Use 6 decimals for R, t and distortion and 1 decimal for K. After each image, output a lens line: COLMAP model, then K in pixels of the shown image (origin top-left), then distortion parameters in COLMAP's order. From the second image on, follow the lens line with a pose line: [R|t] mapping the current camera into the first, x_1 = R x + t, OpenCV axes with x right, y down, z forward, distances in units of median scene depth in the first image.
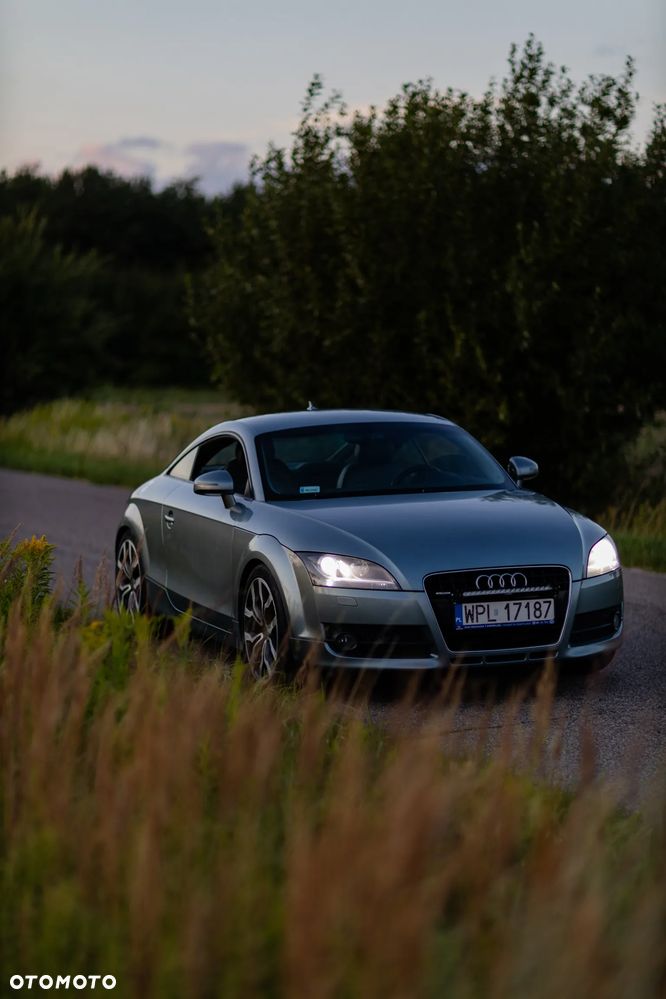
lens RADIAL K [[2406.1, 0, 333.0], [0, 2406.1, 499.5], [0, 0, 1]] dist [0.044029, -0.359970]
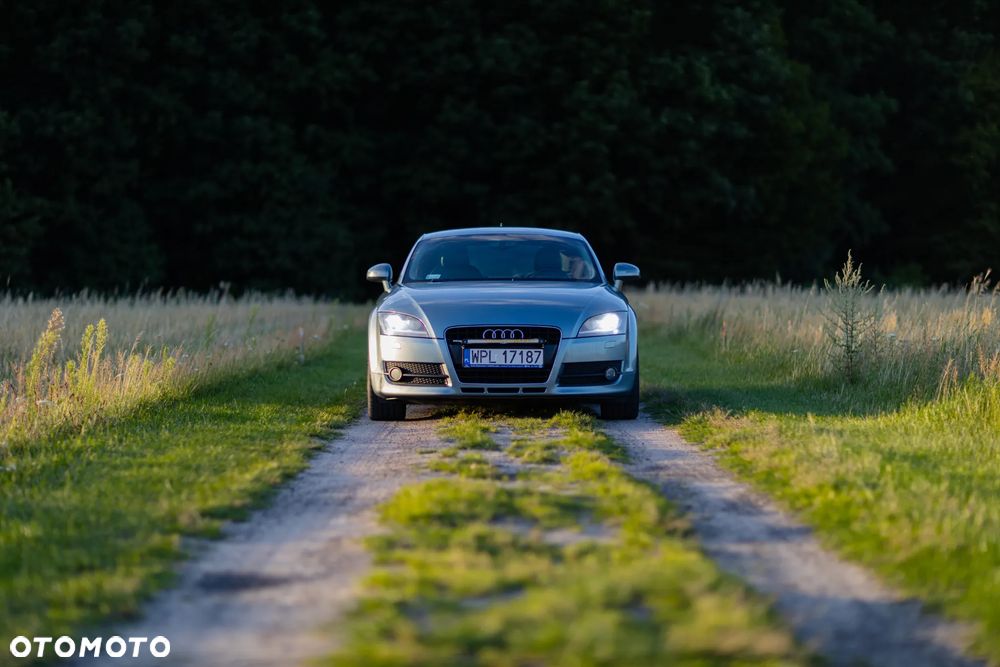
lens RADIAL K [[2408.5, 0, 500.0], [0, 2408.5, 333.5], [0, 0, 1]] dist [0.044029, -0.359970]
pose [[0.940537, 0.031090, -0.338267, 0.532897], [-0.045882, 0.998304, -0.035821, 0.082551], [0.336579, 0.049211, 0.940368, -0.294069]]
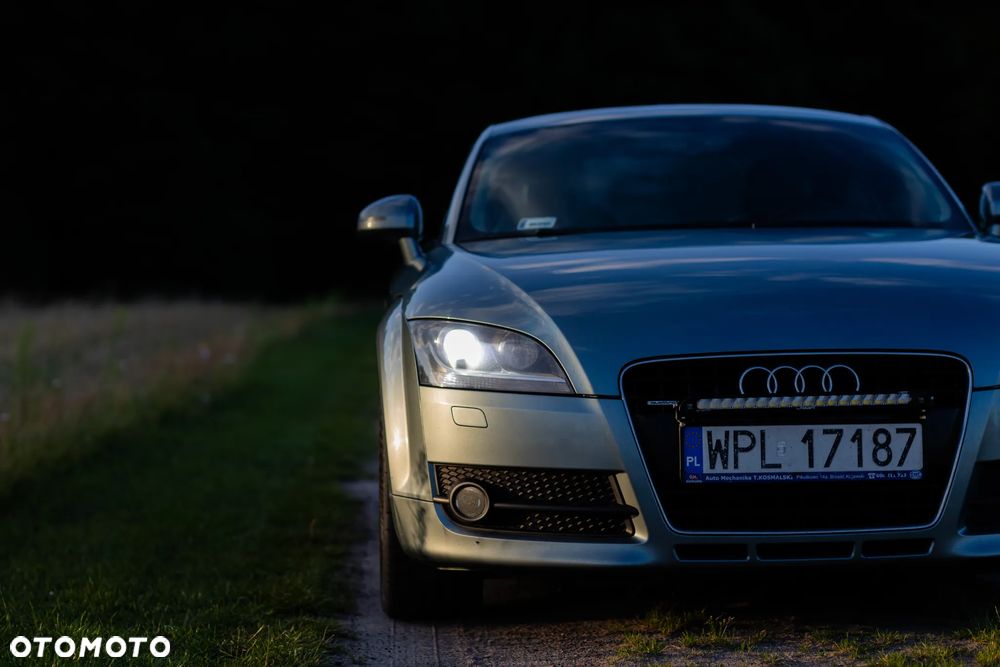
lens RADIAL K [[2408.5, 0, 500.0], [0, 2408.5, 333.5], [0, 0, 1]] dist [0.044029, -0.359970]
pose [[0.952904, 0.012116, -0.303029, 0.153829], [-0.024629, 0.998993, -0.037504, 0.043367], [0.302269, 0.043201, 0.952243, 0.547718]]
